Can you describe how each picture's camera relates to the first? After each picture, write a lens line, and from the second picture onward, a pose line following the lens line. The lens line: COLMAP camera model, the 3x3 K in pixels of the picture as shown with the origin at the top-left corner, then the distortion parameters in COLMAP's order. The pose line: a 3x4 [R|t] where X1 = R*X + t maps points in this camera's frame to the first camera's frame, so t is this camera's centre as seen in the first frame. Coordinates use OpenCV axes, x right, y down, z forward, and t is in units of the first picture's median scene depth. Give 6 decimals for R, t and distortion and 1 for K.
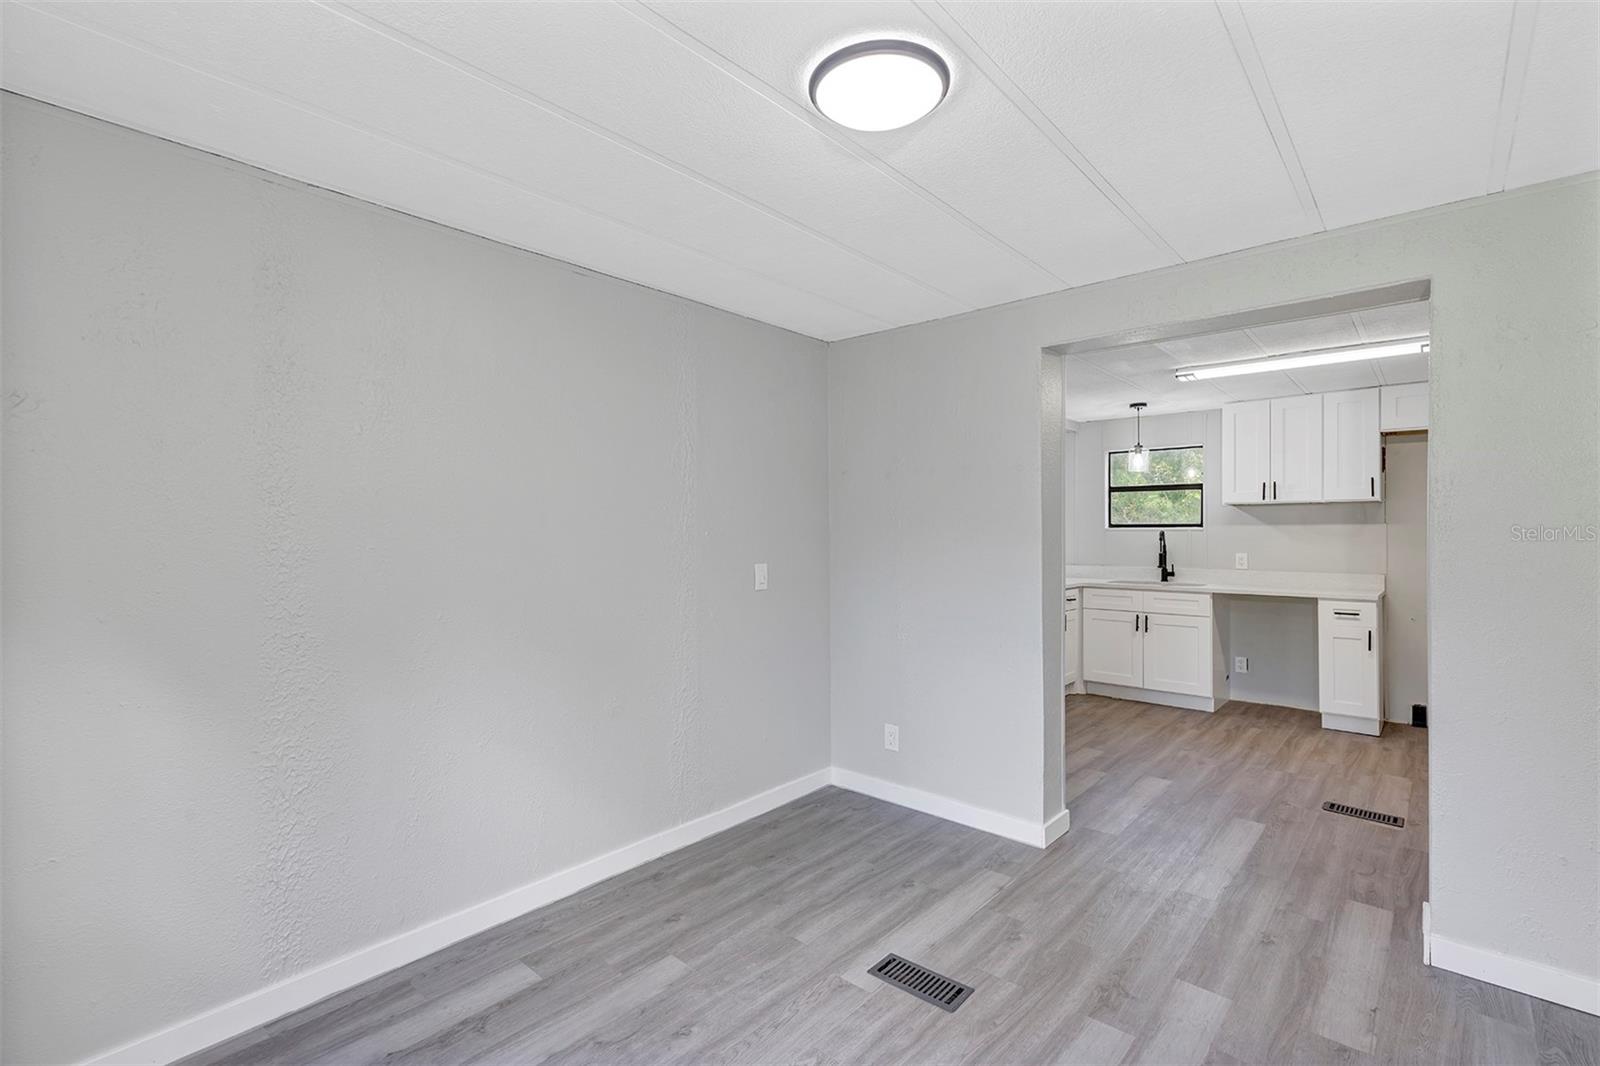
lens RADIAL K [[718.6, 0, 790.9], [0, 718.6, 530.5], [0, 0, 1]] dist [0.008189, 0.000021]
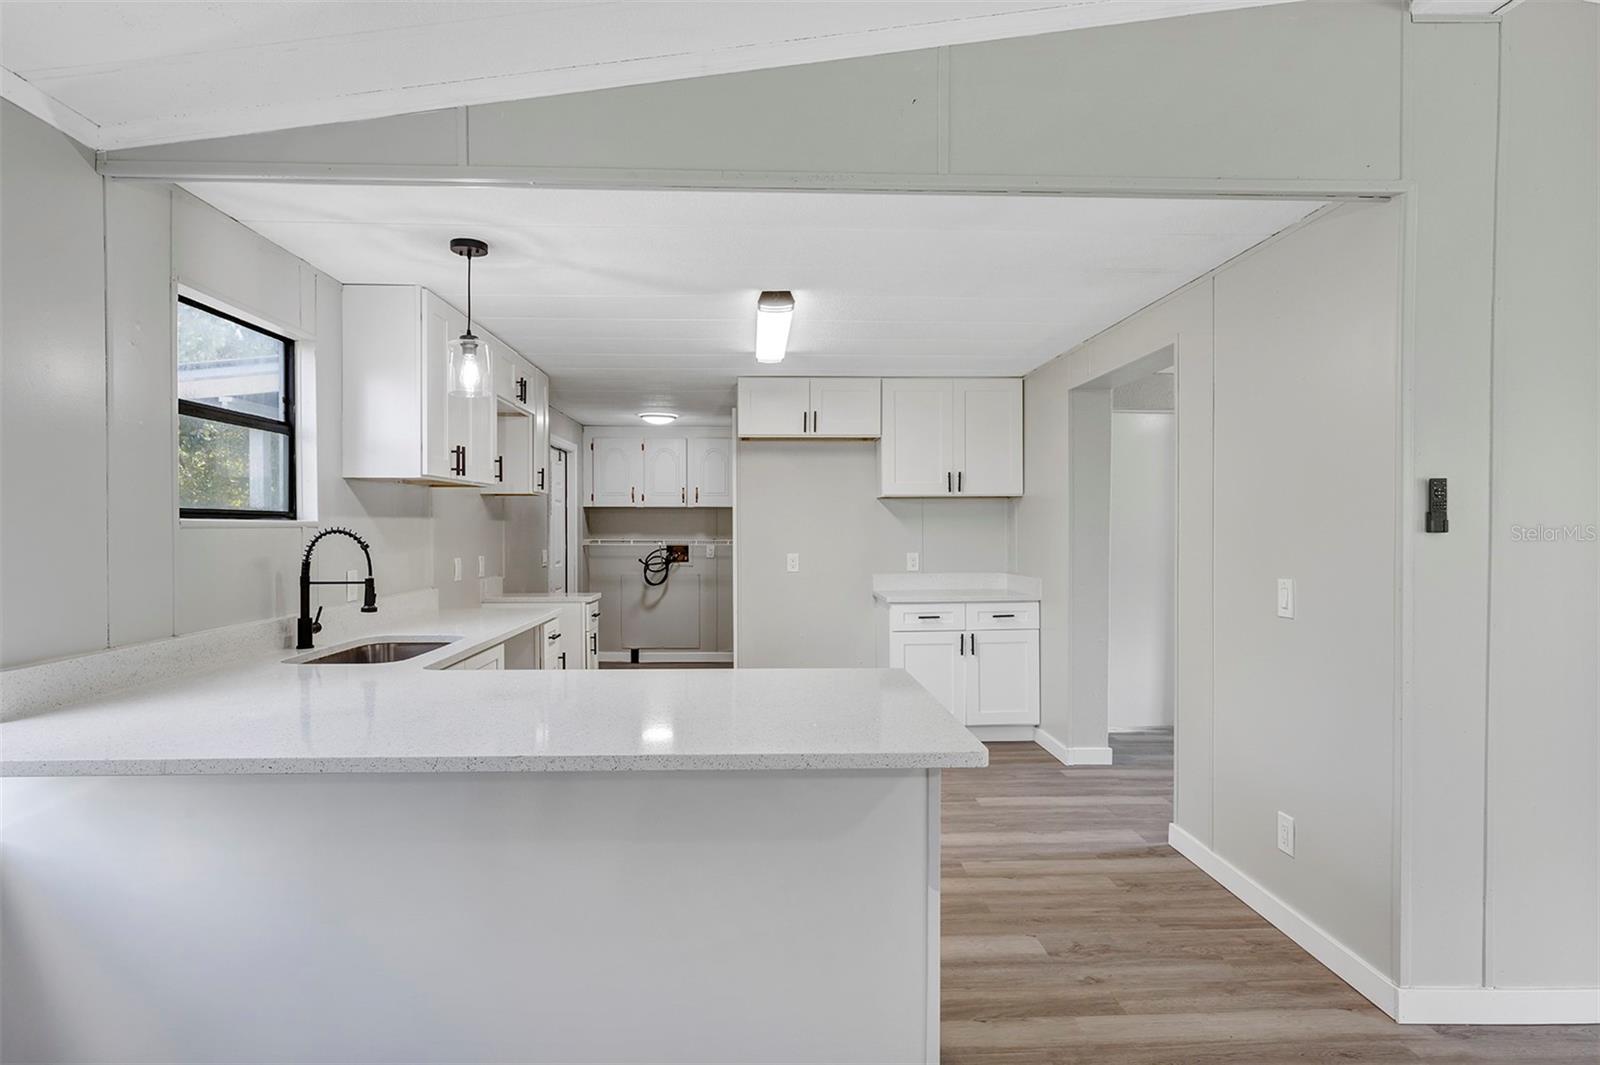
lens RADIAL K [[850.3, 0, 795.5], [0, 850.3, 530.9], [0, 0, 1]] dist [0.000961, 0.000605]
pose [[-0.701971, -0.006451, 0.712176, -0.066193], [-0.002363, 0.999975, 0.006729, -0.003007], [-0.712201, 0.003040, -0.701969, 2.249728]]
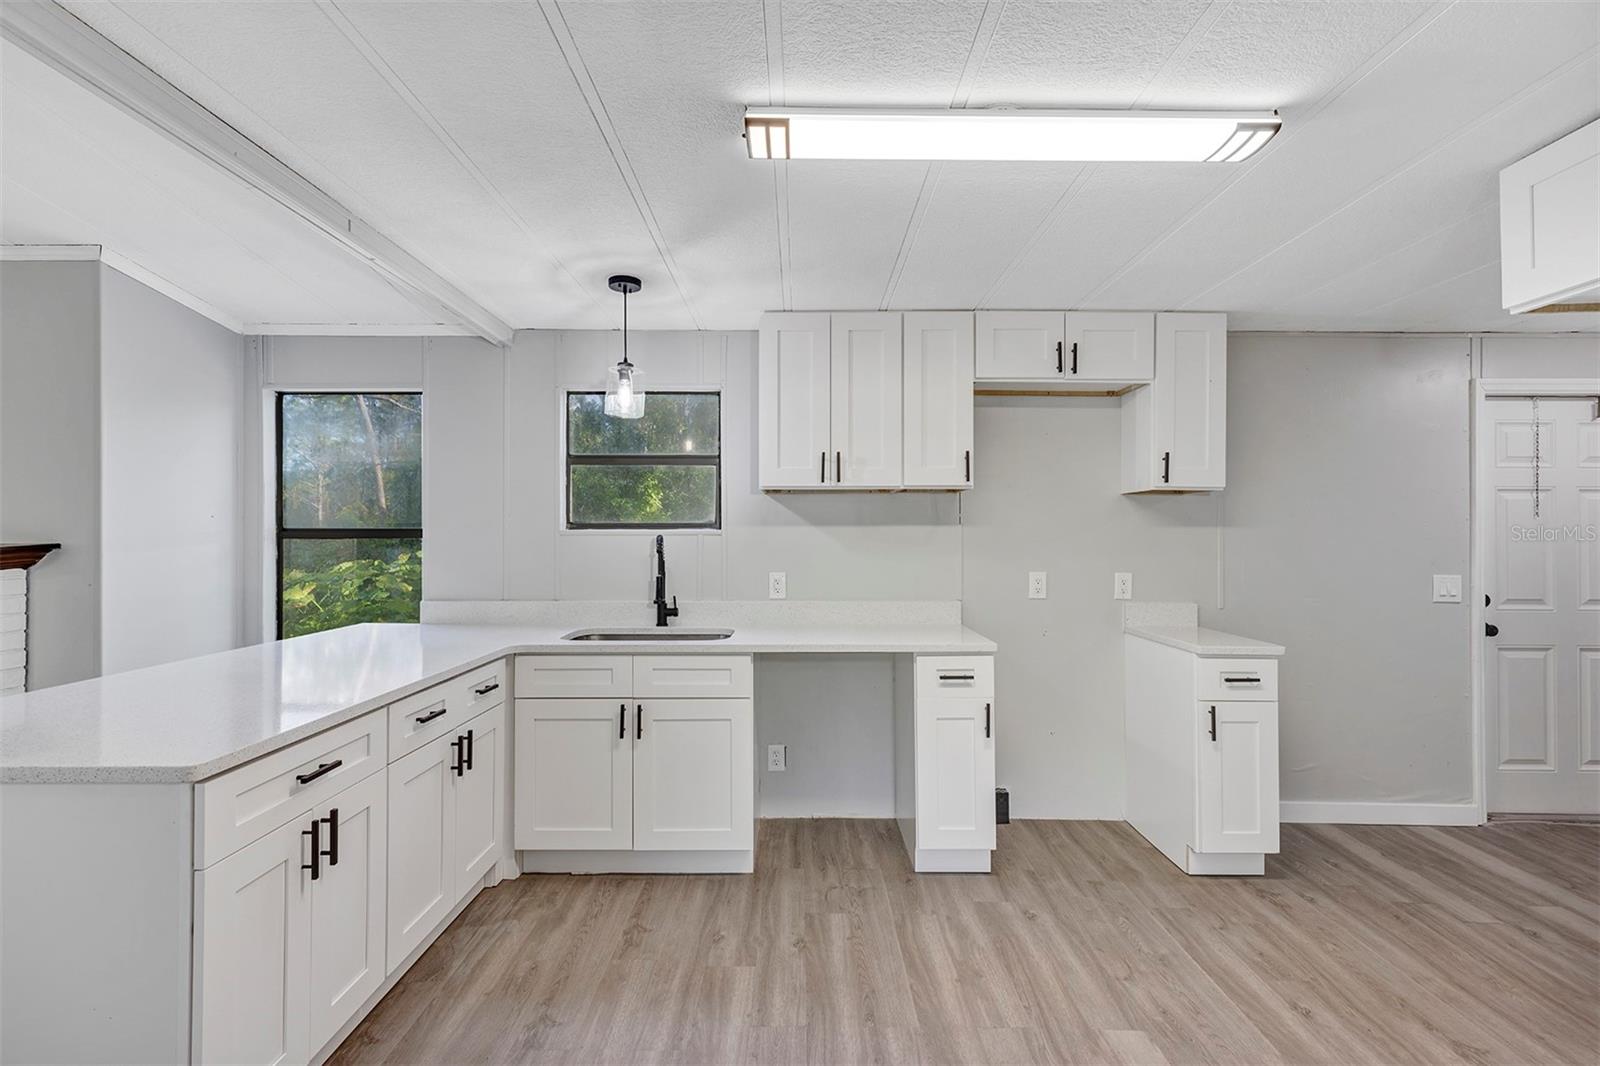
lens RADIAL K [[723.2, 0, 796.8], [0, 723.2, 531.3], [0, 0, 1]] dist [0.007919, 0.000260]
pose [[0.744233, 0.002315, 0.667916, 0.436515], [-0.000760, 0.999996, -0.002619, -0.002404], [-0.667920, 0.001442, 0.744232, 1.009179]]
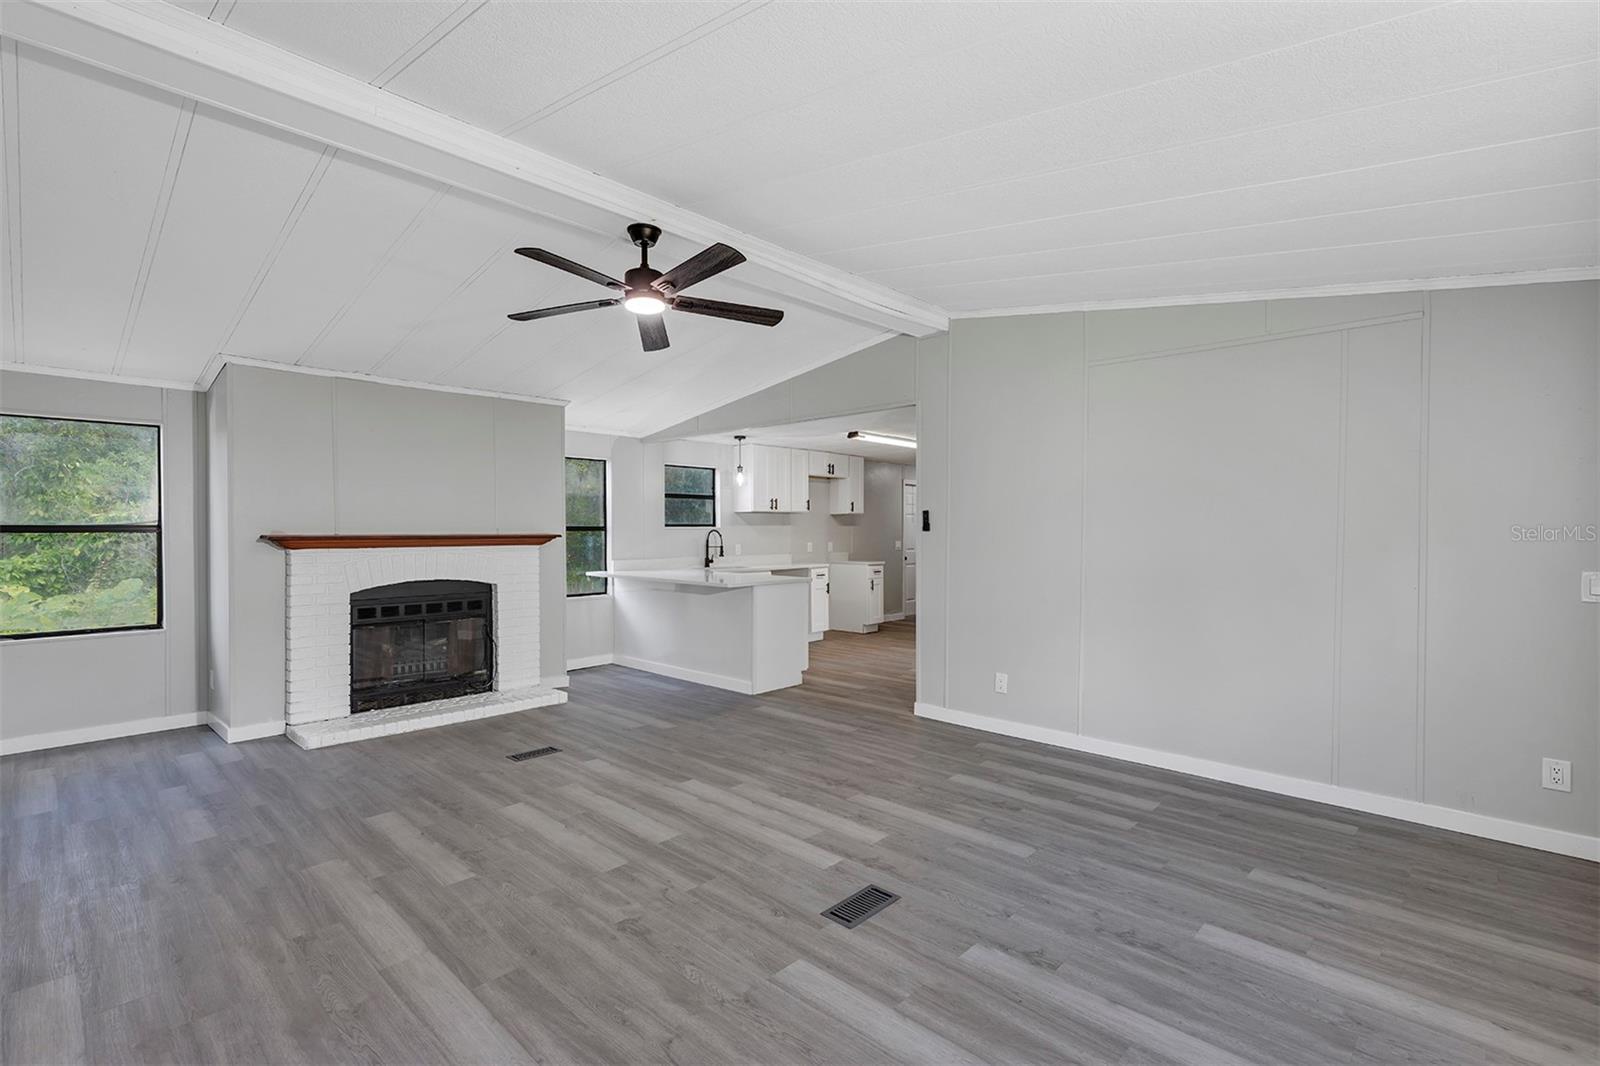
lens RADIAL K [[733.8, 0, 795.6], [0, 733.8, 527.1], [0, 0, 1]] dist [0.008755, -0.000061]
pose [[0.031753, 0.001625, 0.999494, -1.646065], [0.000722, 0.999998, -0.001649, -0.001892], [-0.999495, 0.000774, 0.031752, 1.560942]]
